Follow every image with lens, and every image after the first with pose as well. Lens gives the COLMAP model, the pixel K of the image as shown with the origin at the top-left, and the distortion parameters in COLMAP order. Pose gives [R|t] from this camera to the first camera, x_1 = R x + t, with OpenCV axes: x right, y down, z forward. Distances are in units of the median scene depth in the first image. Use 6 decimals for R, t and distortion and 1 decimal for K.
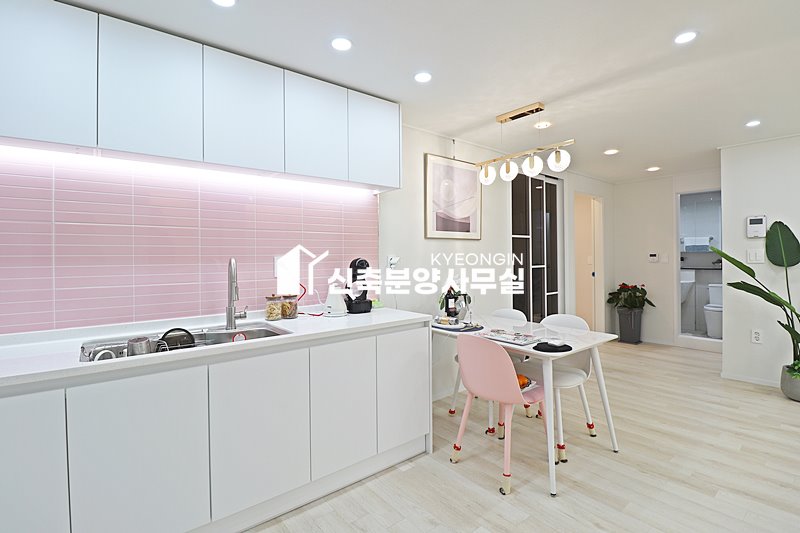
lens RADIAL K [[370.0, 0, 400.7], [0, 370.0, 258.4], [0, 0, 1]] dist [0.000299, -0.014303]
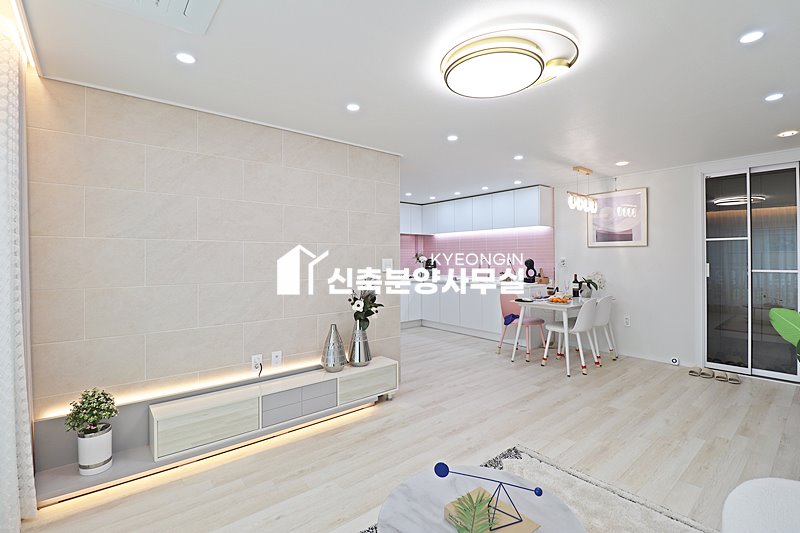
lens RADIAL K [[365.5, 0, 401.4], [0, 365.5, 257.4], [0, 0, 1]] dist [-0.001449, -0.015747]
pose [[0.011037, 0.008368, -0.999904, 1.631129], [0.000021, 0.999965, 0.008369, -0.023188], [0.999939, -0.000113, 0.011036, 0.159070]]
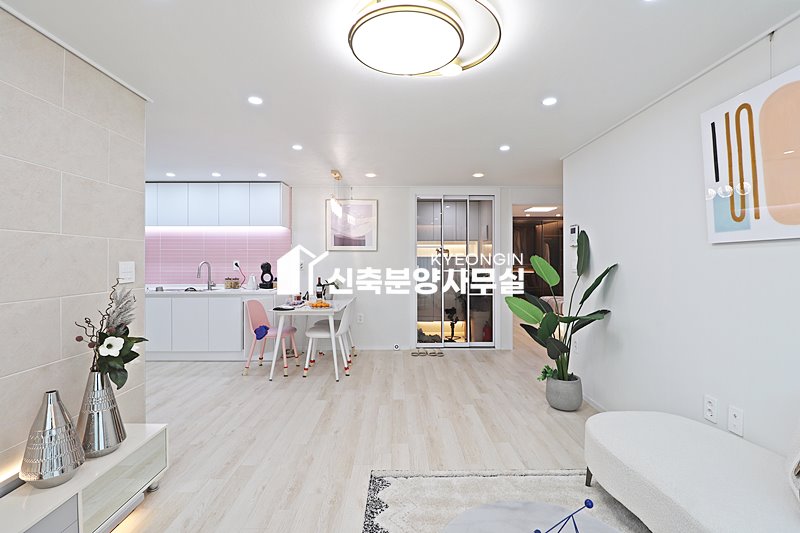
lens RADIAL K [[370.0, 0, 400.7], [0, 370.0, 258.4], [0, 0, 1]] dist [0.000299, -0.014303]
pose [[0.784471, 0.005728, -0.620139, 1.339216], [-0.009175, 0.999955, -0.002370, -0.018801], [0.620097, 0.007549, 0.784489, -0.097358]]
